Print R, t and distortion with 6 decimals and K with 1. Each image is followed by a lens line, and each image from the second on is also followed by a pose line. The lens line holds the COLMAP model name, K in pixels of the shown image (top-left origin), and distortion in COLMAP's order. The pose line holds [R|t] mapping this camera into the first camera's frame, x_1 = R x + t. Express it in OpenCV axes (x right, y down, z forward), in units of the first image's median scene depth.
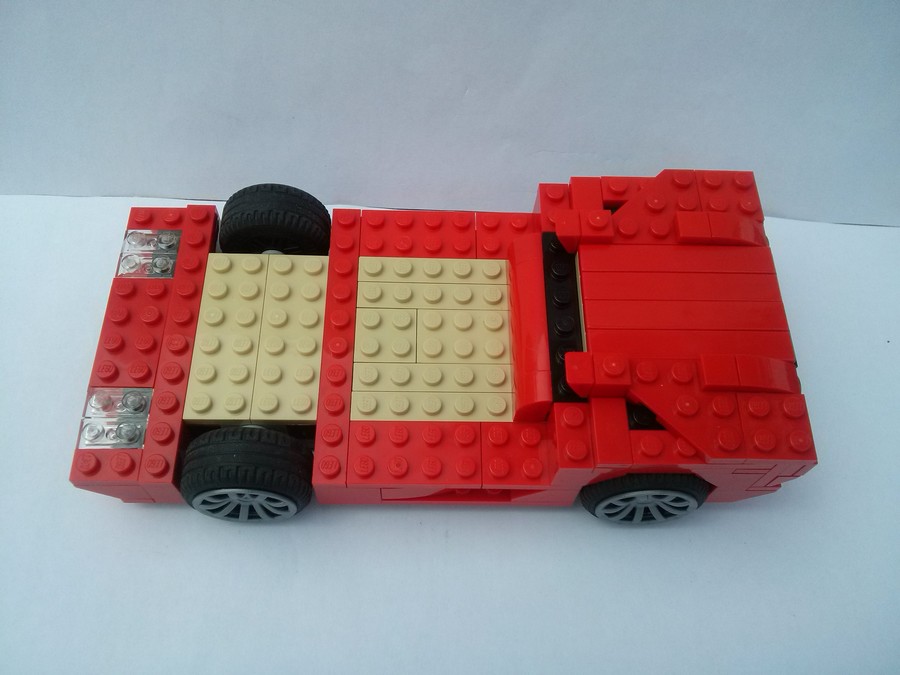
lens RADIAL K [[826.8, 0, 450.0], [0, 826.8, 357.5], [0, 0, 1]] dist [-0.012581, -0.001078]
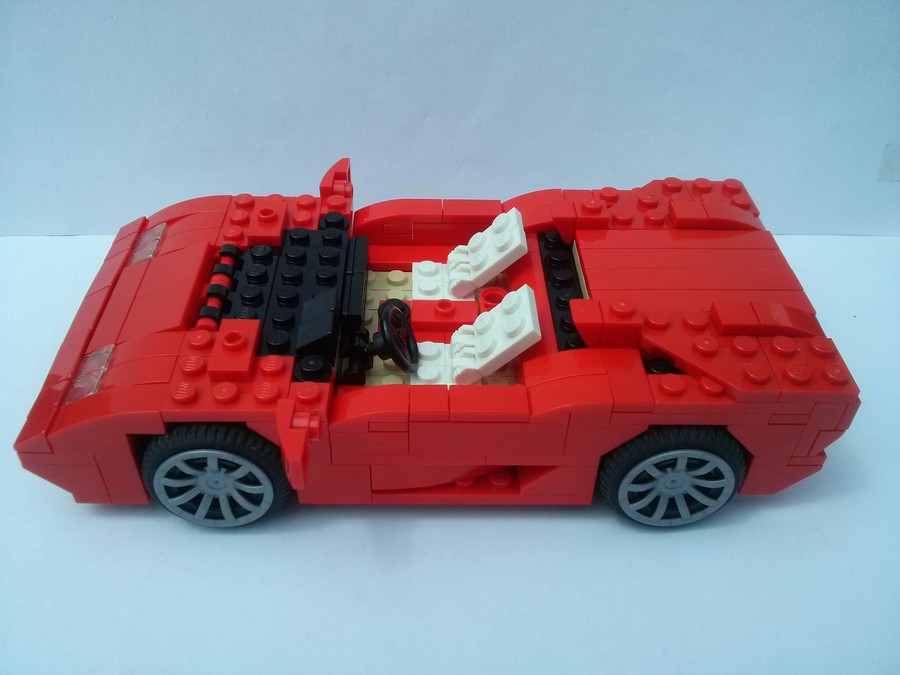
lens RADIAL K [[826.8, 0, 450.0], [0, 826.8, 357.5], [0, 0, 1]] dist [-0.012581, -0.001078]
pose [[0.999760, -0.018699, 0.011406, -0.007542], [0.021557, 0.932308, -0.361022, 0.358910], [-0.003883, 0.361181, 0.932488, 0.137801]]
